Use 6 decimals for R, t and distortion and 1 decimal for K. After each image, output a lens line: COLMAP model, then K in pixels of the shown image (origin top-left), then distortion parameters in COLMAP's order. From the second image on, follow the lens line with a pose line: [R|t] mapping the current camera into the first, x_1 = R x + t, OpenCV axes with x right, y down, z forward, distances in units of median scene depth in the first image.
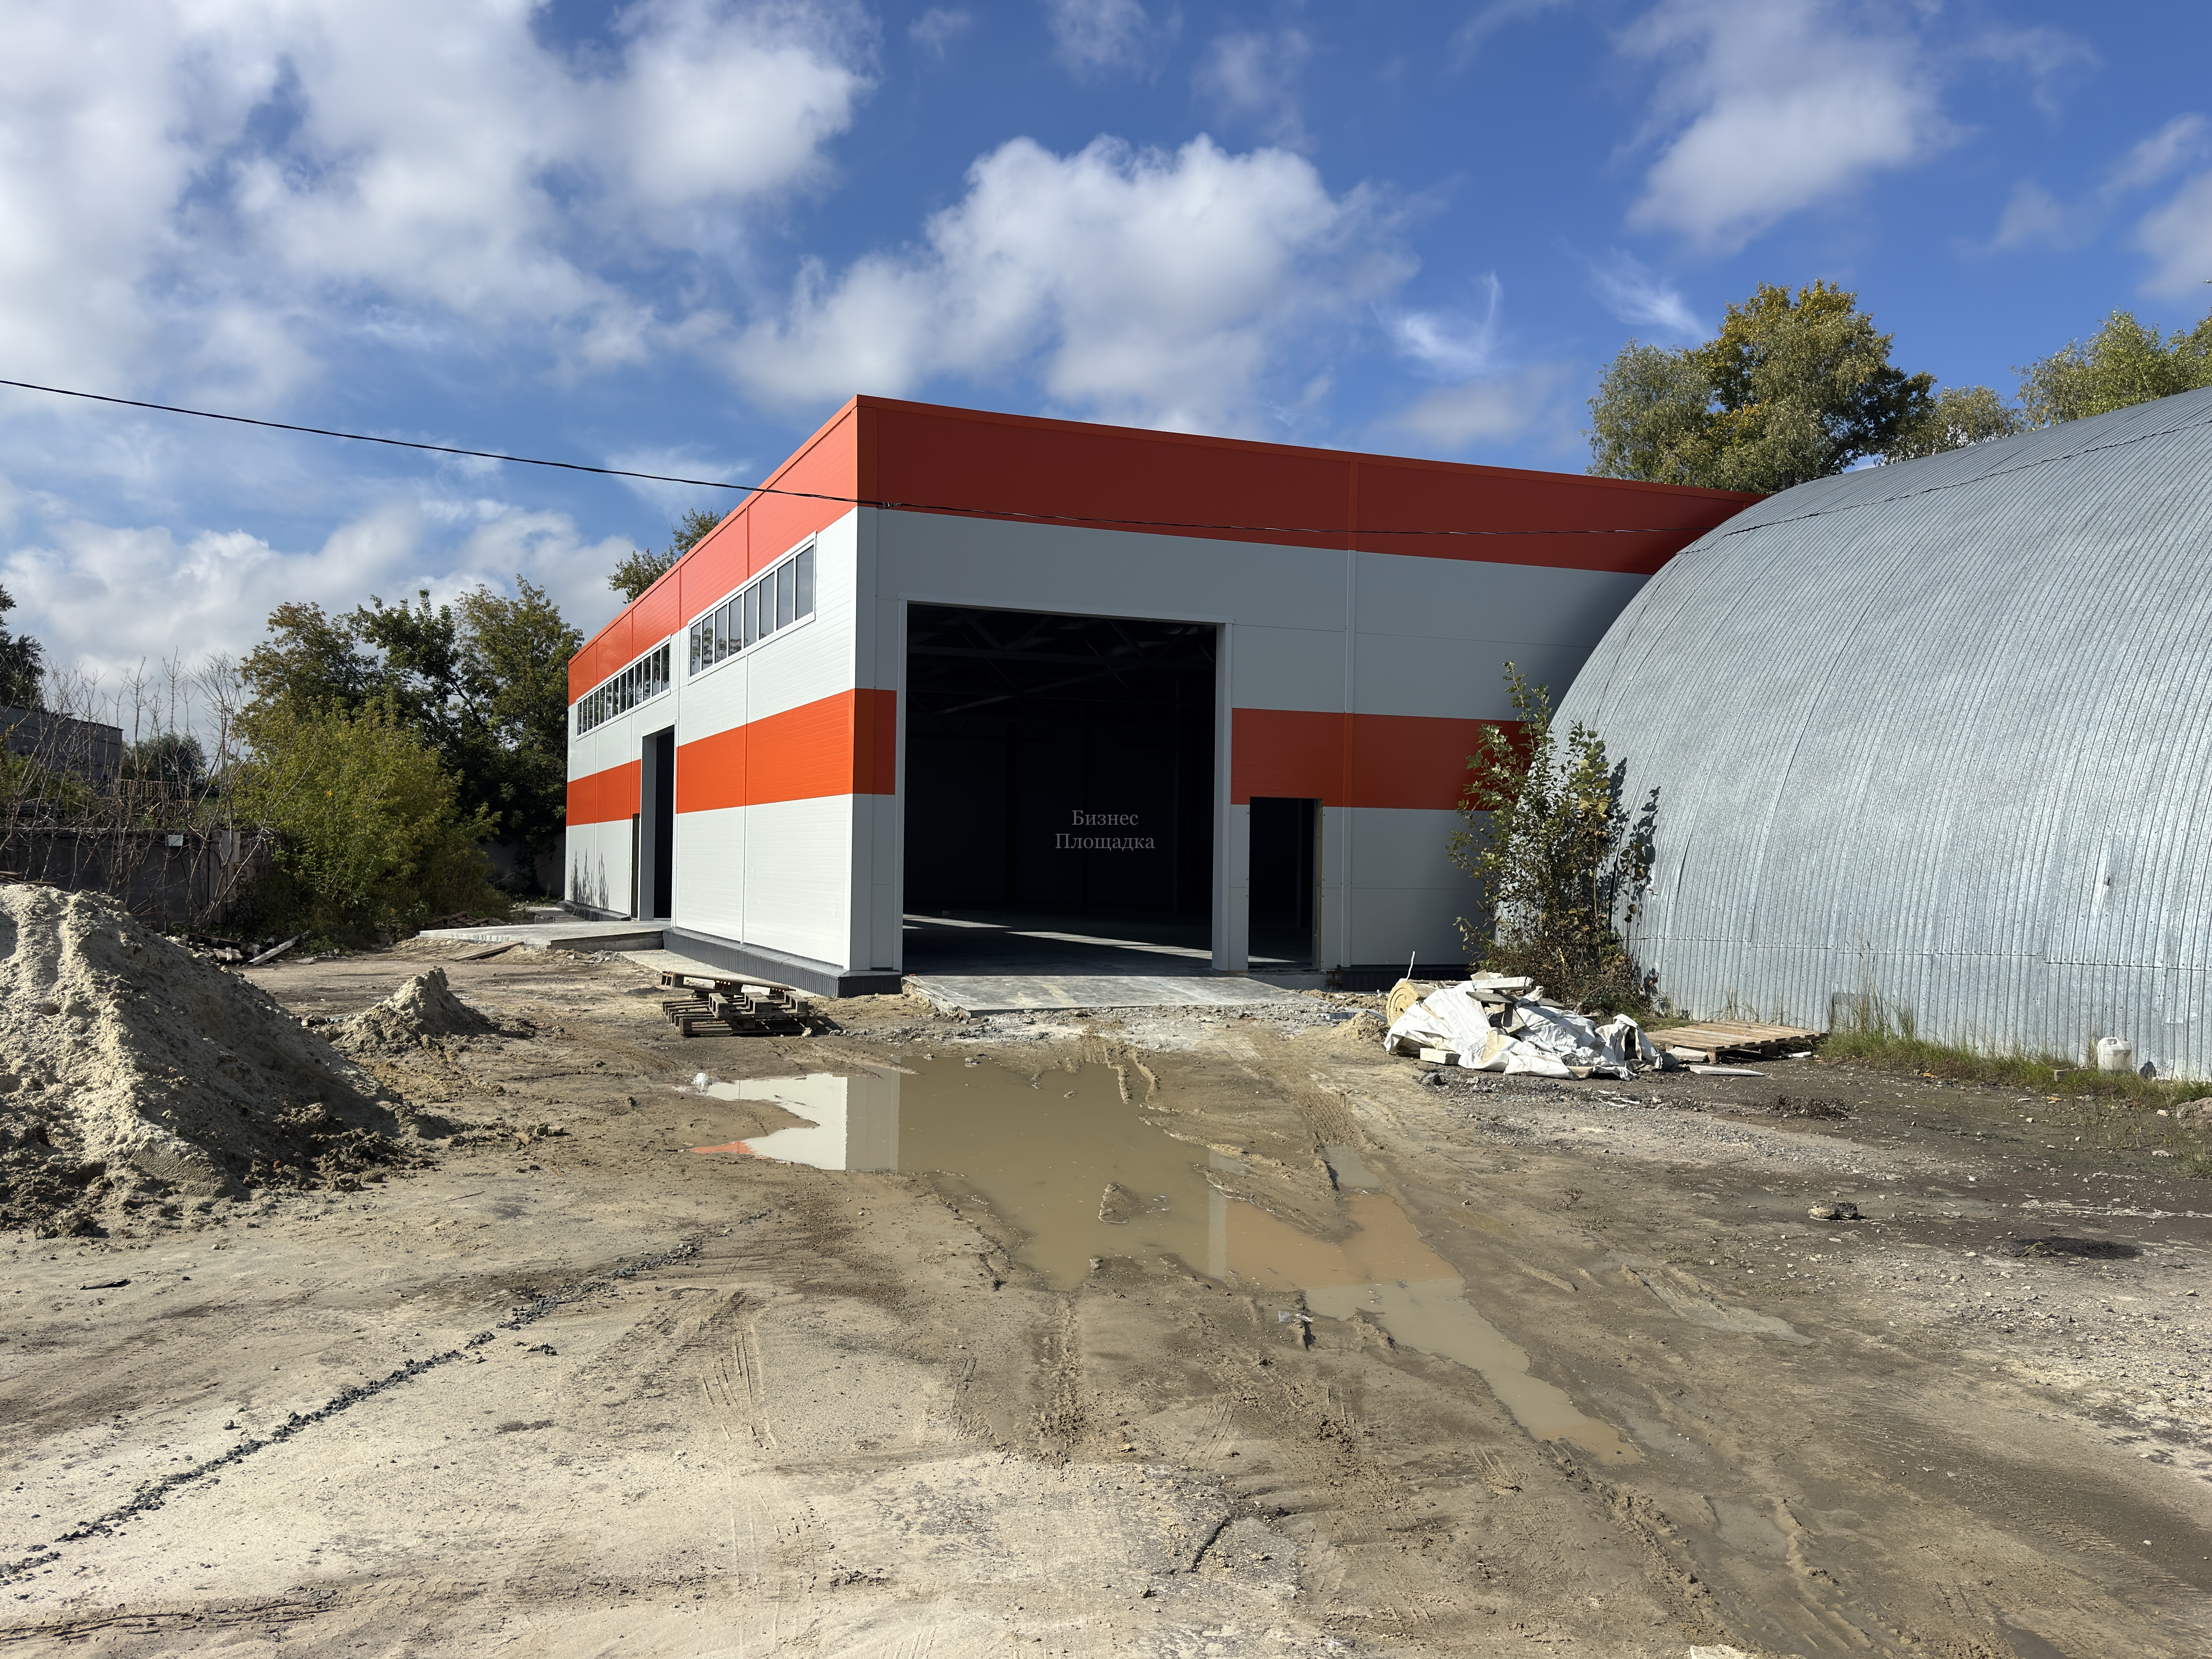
lens RADIAL K [[1787.7, 0, 1106.0], [0, 1787.7, 829.5], [0, 0, 1]] dist [0.013375, 0.003619]
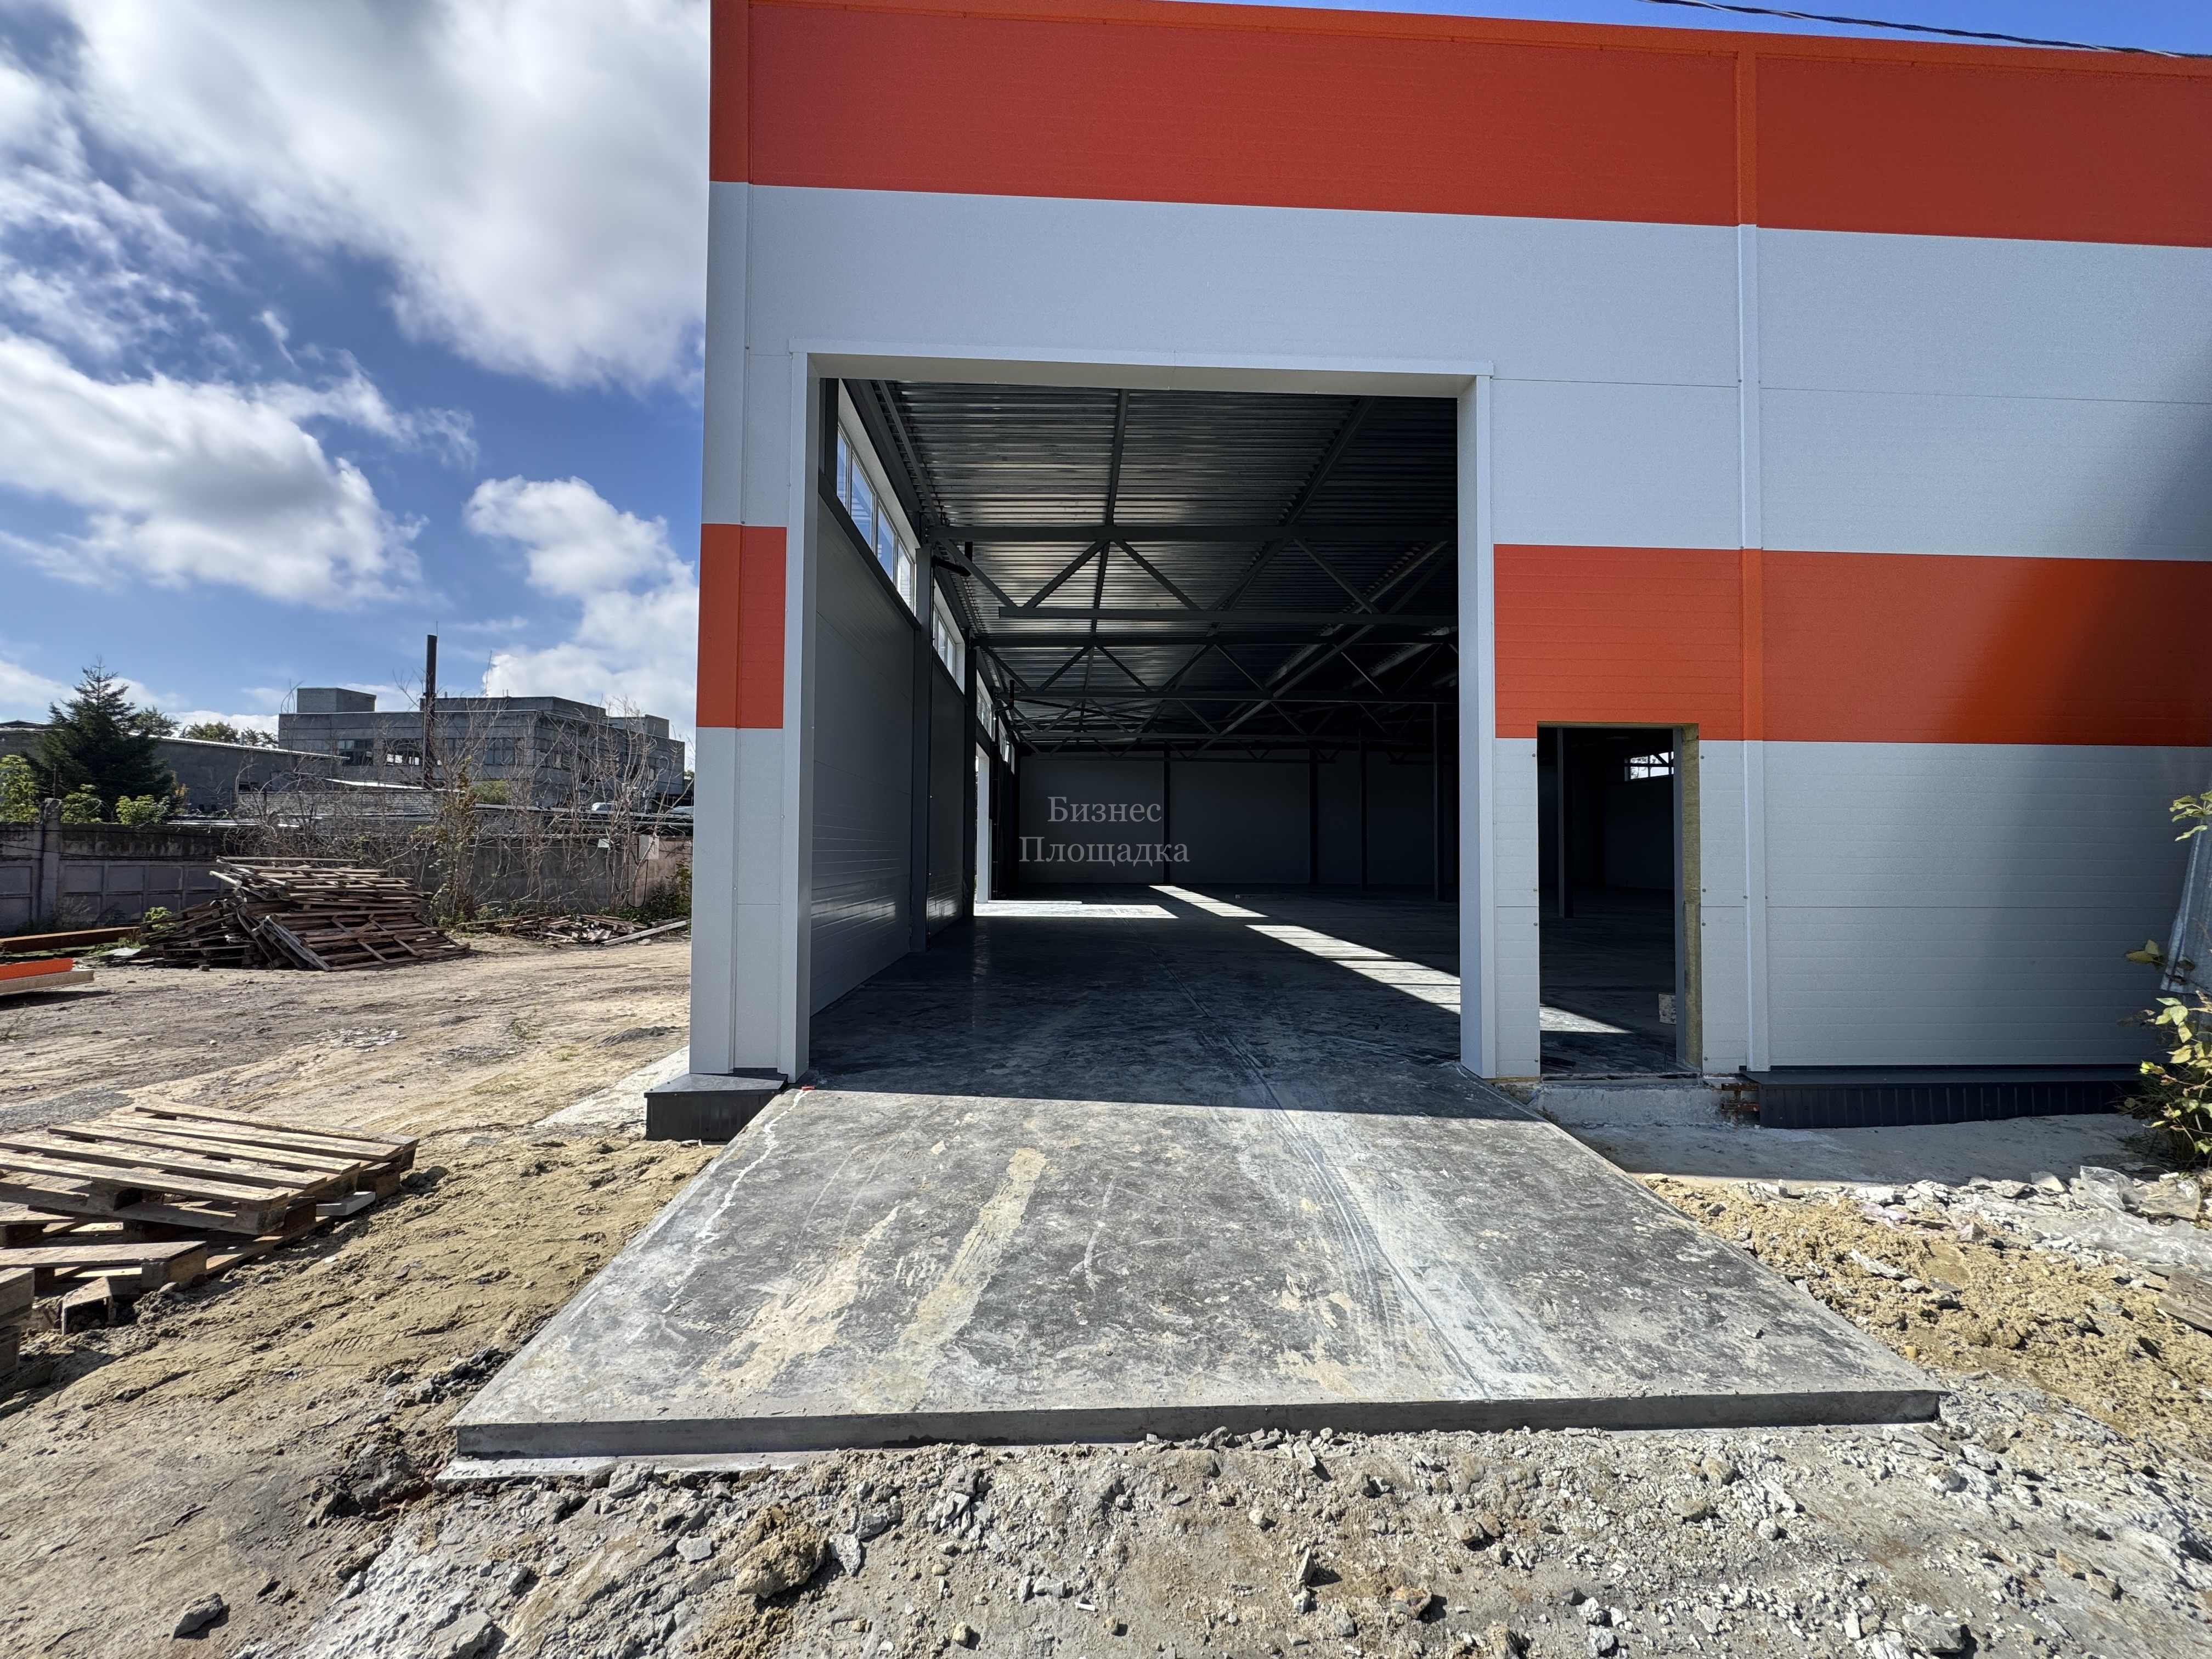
lens RADIAL K [[894.6, 0, 1106.0], [0, 894.6, 829.5], [0, 0, 1]] dist [0.001636, 0.000070]
pose [[0.940533, -0.015553, -0.339345, 0.034689], [0.012138, 0.999852, -0.012185, 0.008599], [0.339484, 0.007341, 0.940583, 0.484186]]
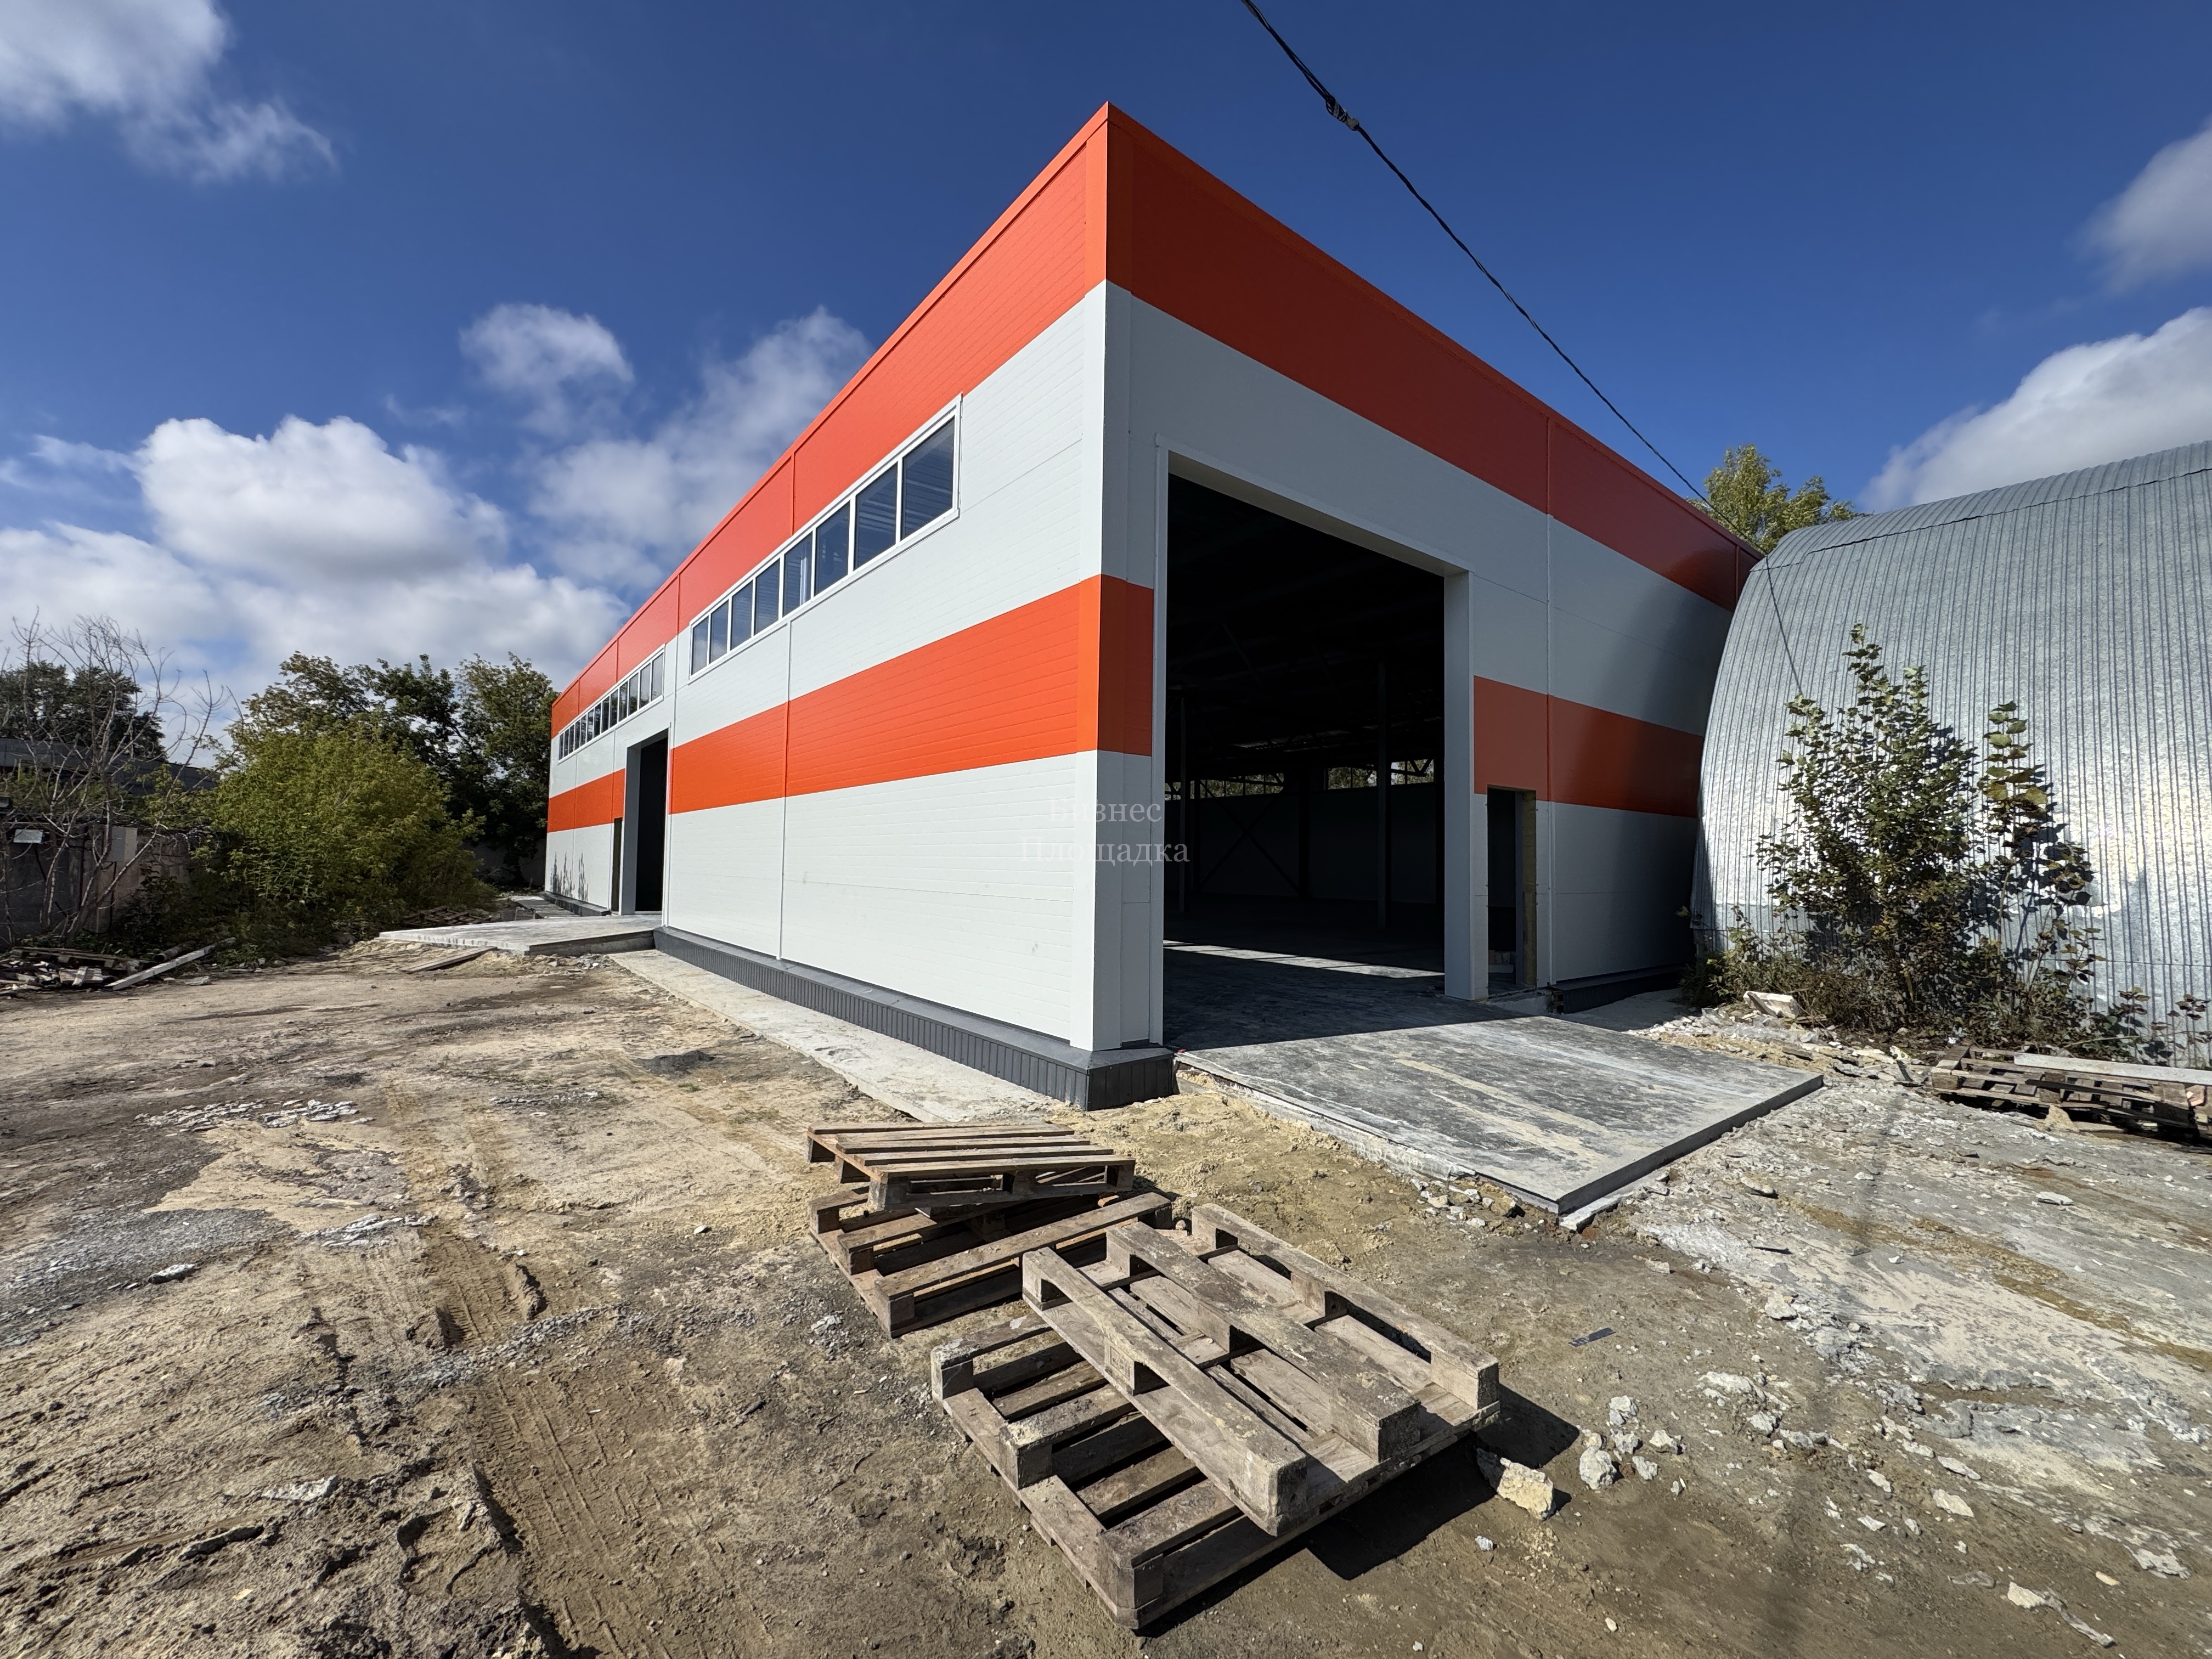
lens RADIAL K [[897.8, 0, 1106.0], [0, 897.8, 829.5], [0, 0, 1]] dist [-0.004205, -0.000217]
pose [[0.964820, 0.009381, 0.262744, -0.131952], [-0.004999, 0.999837, -0.017343, 0.006968], [-0.262864, 0.015419, 0.964710, 0.431649]]
